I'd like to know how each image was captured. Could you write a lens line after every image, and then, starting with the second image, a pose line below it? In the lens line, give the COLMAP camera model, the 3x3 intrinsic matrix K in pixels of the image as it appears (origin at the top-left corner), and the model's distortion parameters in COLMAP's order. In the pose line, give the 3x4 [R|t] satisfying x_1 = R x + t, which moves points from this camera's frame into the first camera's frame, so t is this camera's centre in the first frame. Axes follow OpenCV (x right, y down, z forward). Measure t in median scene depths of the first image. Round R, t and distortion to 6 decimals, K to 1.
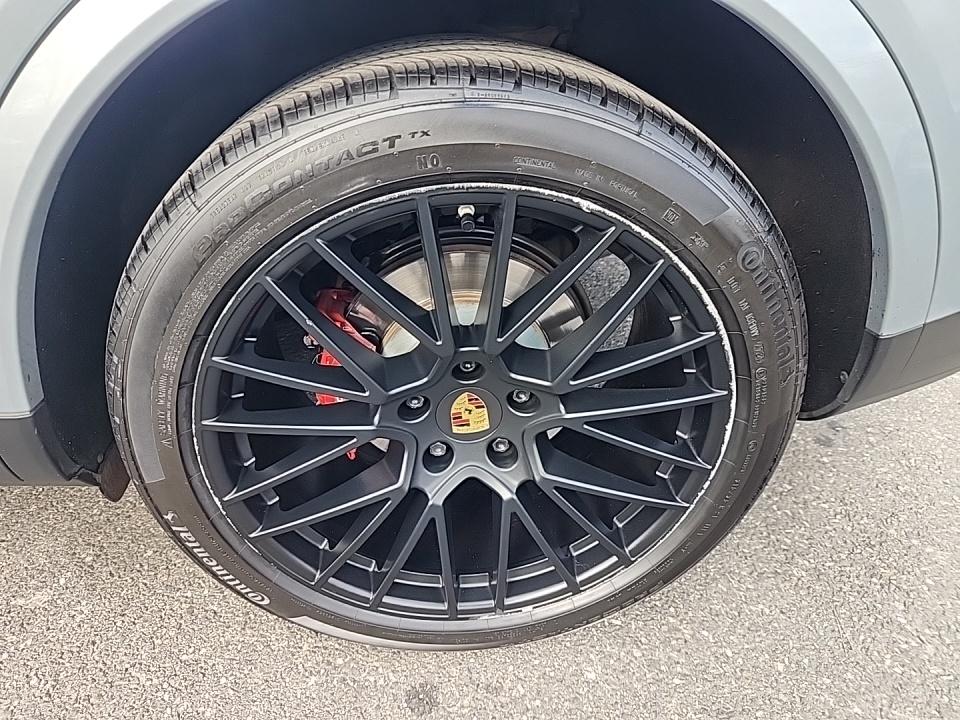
lens RADIAL K [[640.6, 0, 474.4], [0, 640.6, 364.8], [0, 0, 1]] dist [0.057584, -0.049287]
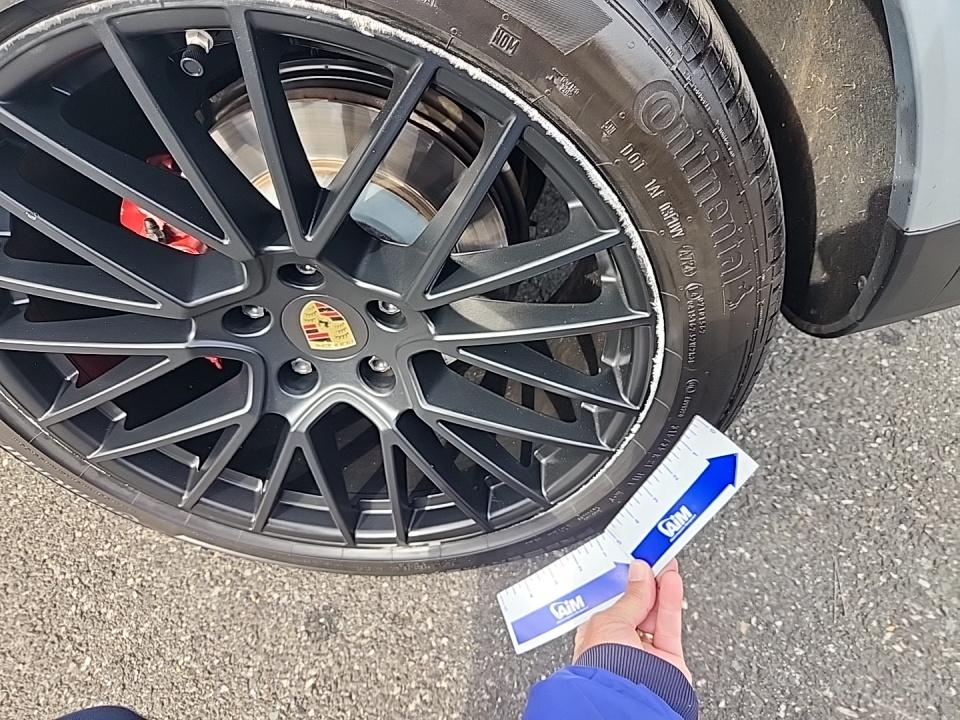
lens RADIAL K [[640.6, 0, 474.4], [0, 640.6, 364.8], [0, 0, 1]] dist [0.057584, -0.049287]
pose [[0.986839, 0.040473, -0.156560, 0.257498], [-0.002221, 0.971474, 0.237136, -0.055348], [0.161692, -0.233667, 0.958778, 0.242351]]
